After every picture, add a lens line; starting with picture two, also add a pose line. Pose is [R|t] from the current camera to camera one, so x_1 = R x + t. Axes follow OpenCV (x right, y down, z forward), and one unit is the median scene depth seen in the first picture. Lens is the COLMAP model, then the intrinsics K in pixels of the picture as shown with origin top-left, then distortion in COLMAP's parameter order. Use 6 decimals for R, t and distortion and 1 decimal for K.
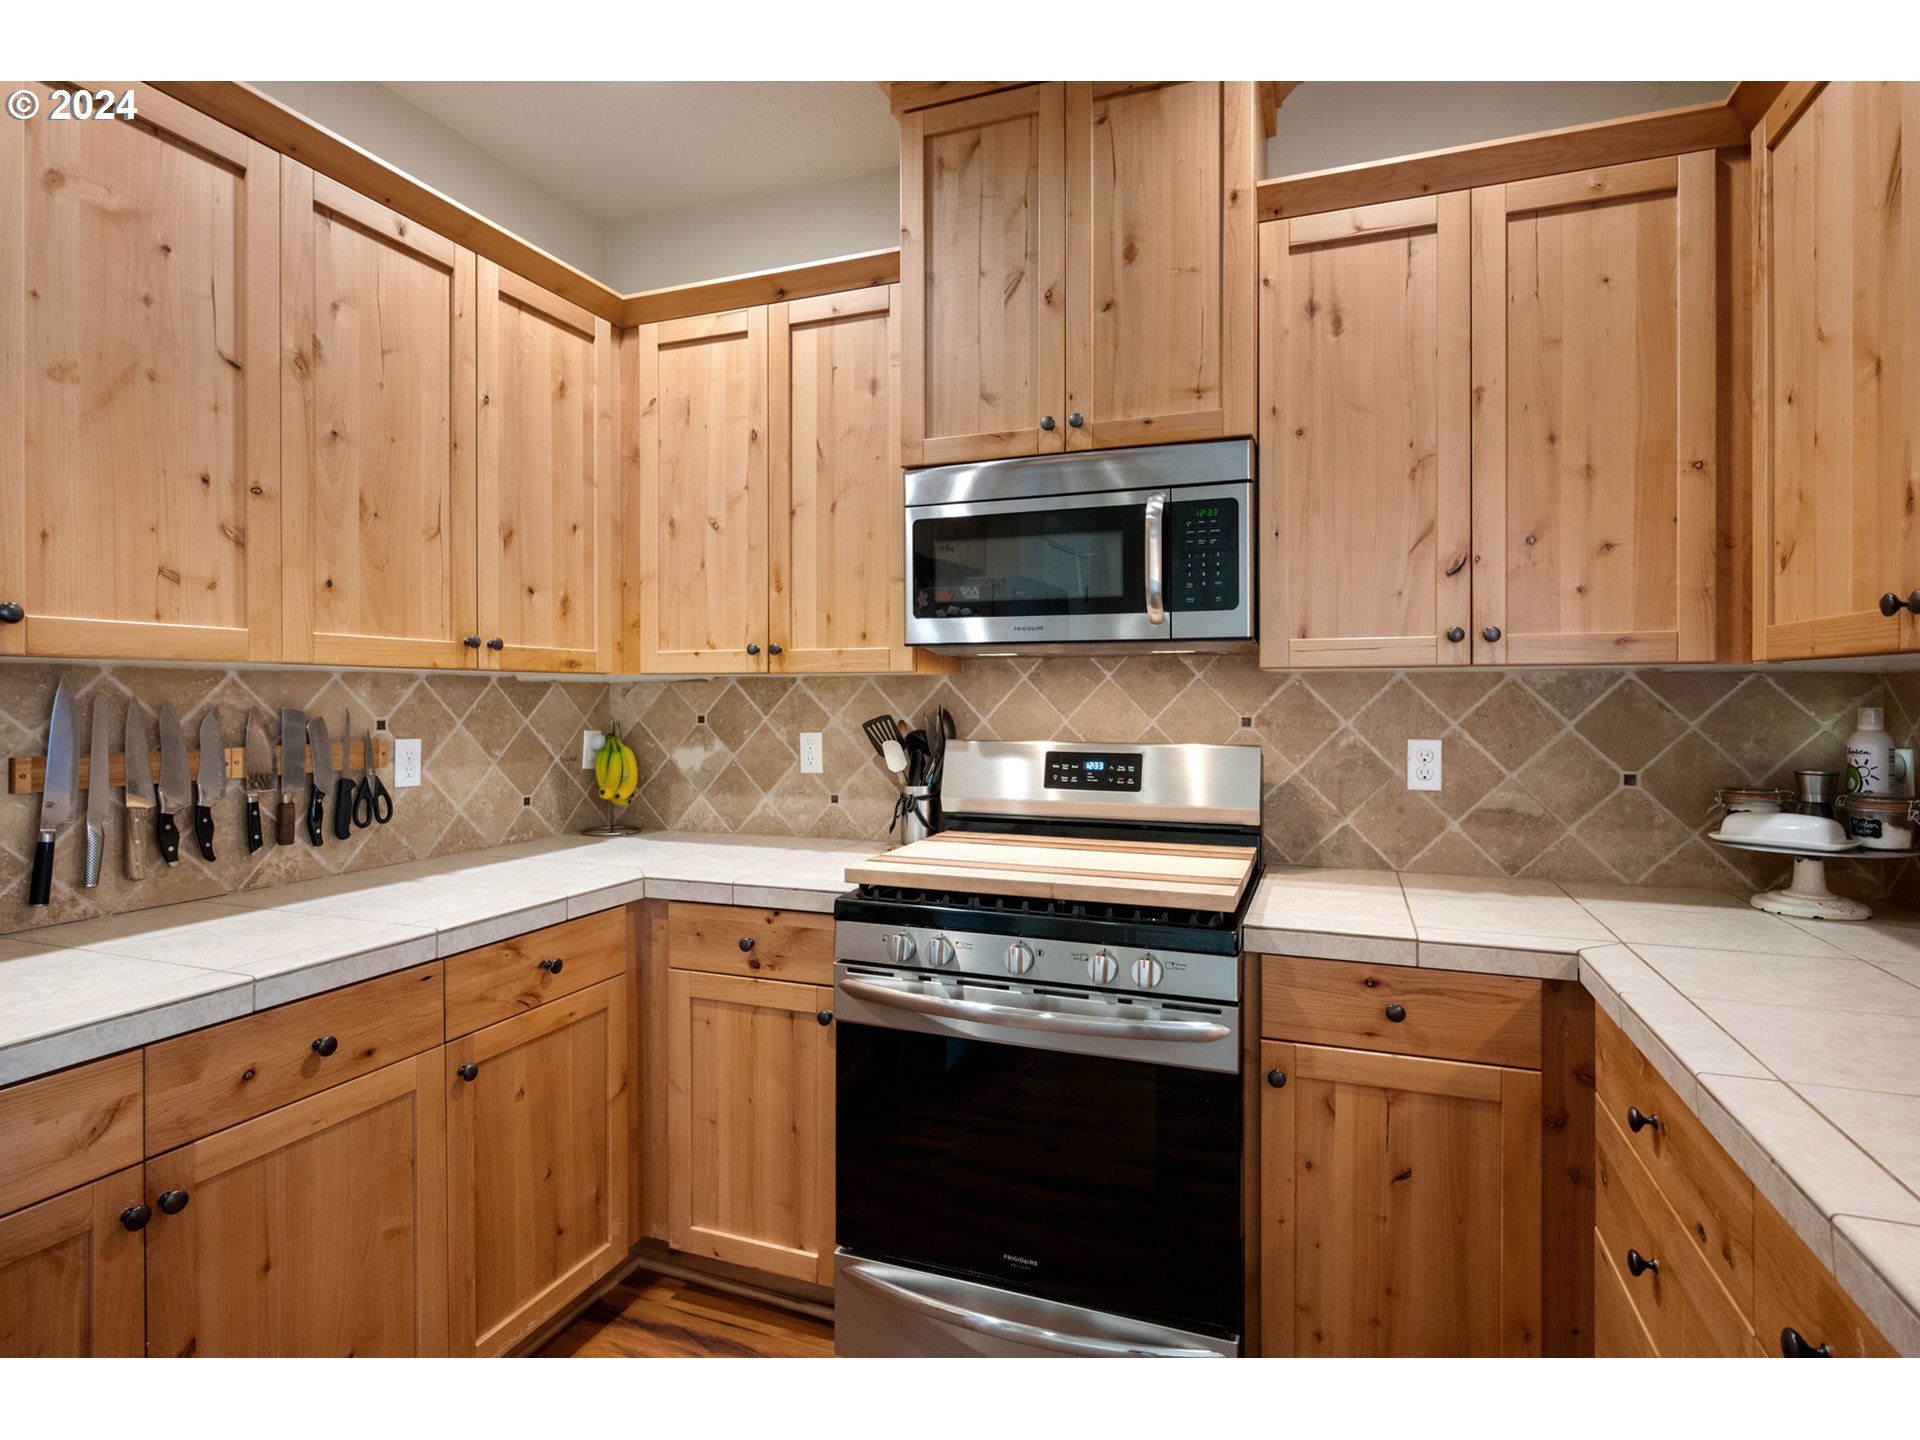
lens RADIAL K [[978.4, 0, 963.8], [0, 978.4, 702.6], [0, 0, 1]] dist [-0.006991, 0.002502]
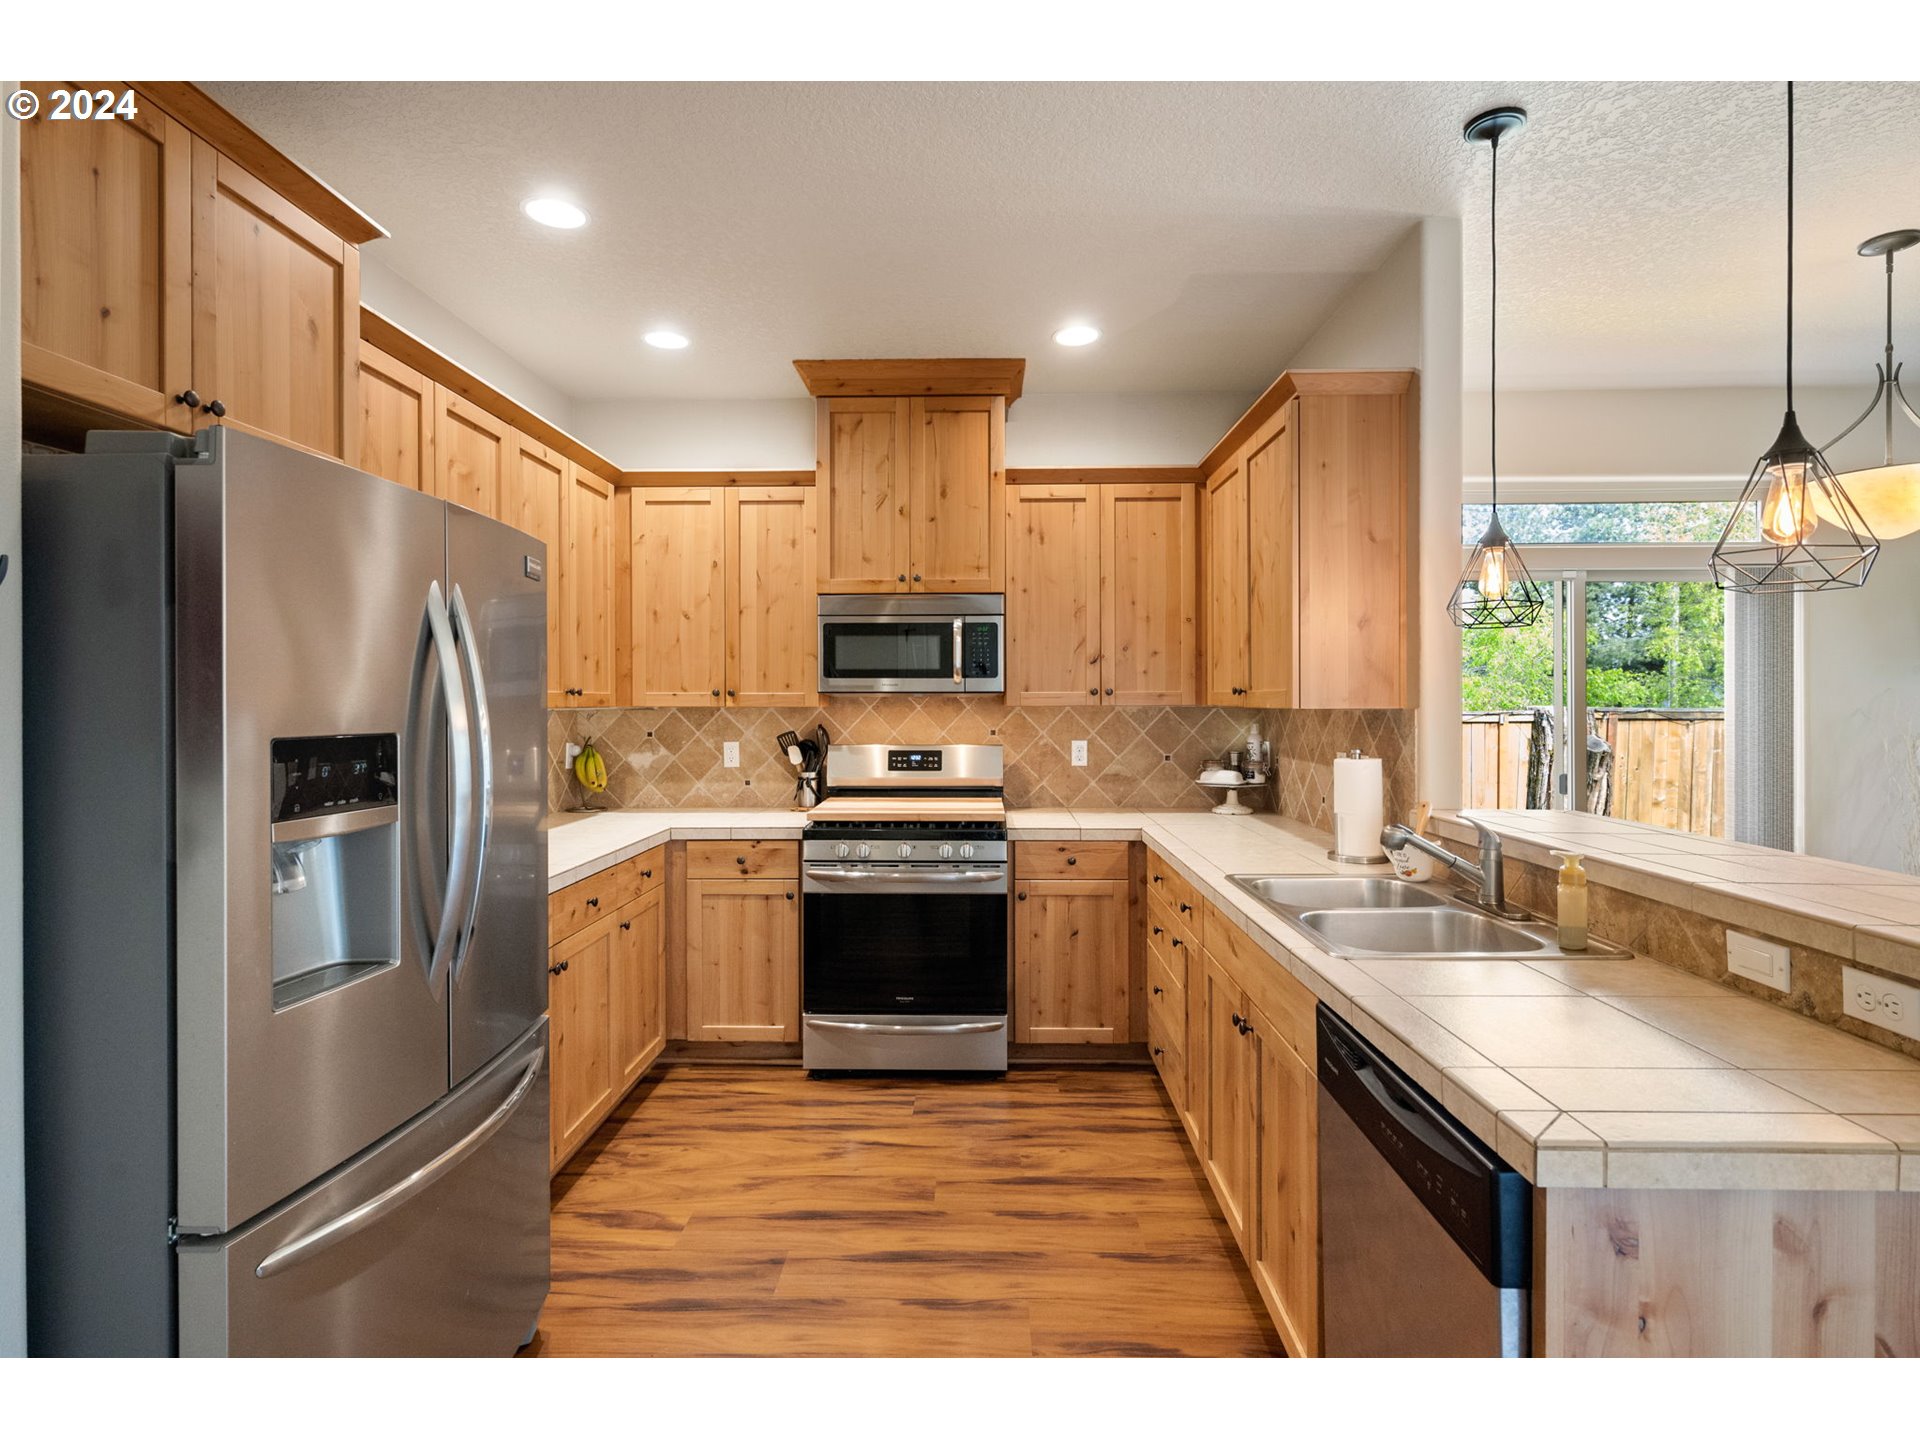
lens RADIAL K [[978.4, 0, 978.2], [0, 978.4, 707.5], [0, 0, 1]] dist [-0.006991, 0.002502]
pose [[0.935971, -0.004168, 0.352052, -0.441594], [0.003383, 0.999990, 0.002844, -0.037267], [-0.352060, -0.001471, 0.935976, -0.828315]]
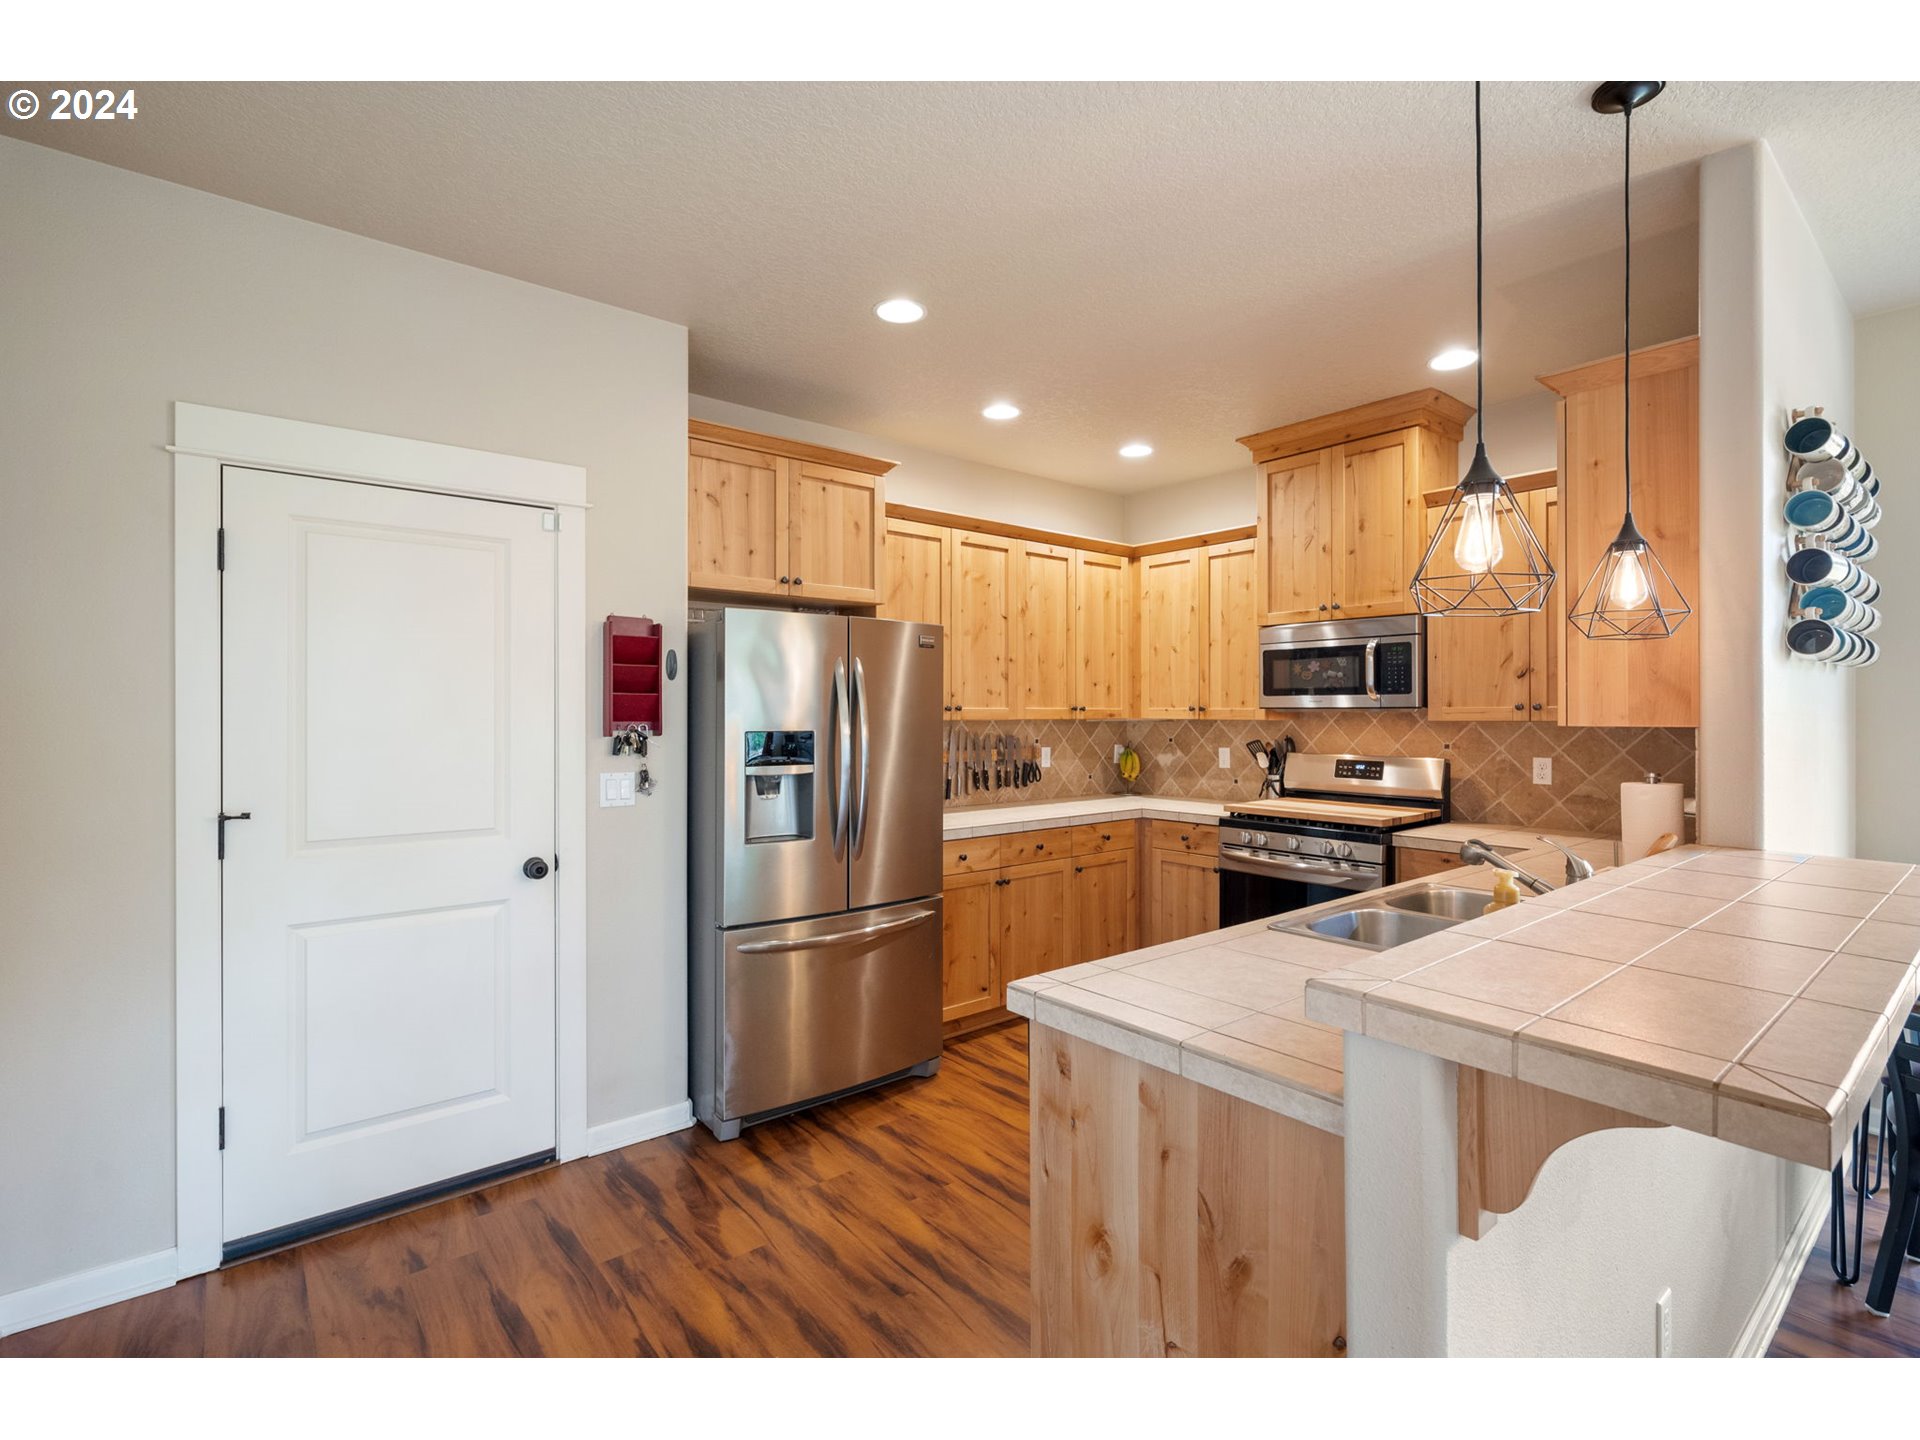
lens RADIAL K [[932.2, 0, 939.1], [0, 932.2, 715.6], [0, 0, 1]] dist [-0.002100, 0.001033]
pose [[0.859664, 0.001473, -0.510857, 0.405826], [-0.002471, 0.999996, -0.001274, -0.040155], [0.510854, 0.002358, 0.859665, -1.200423]]
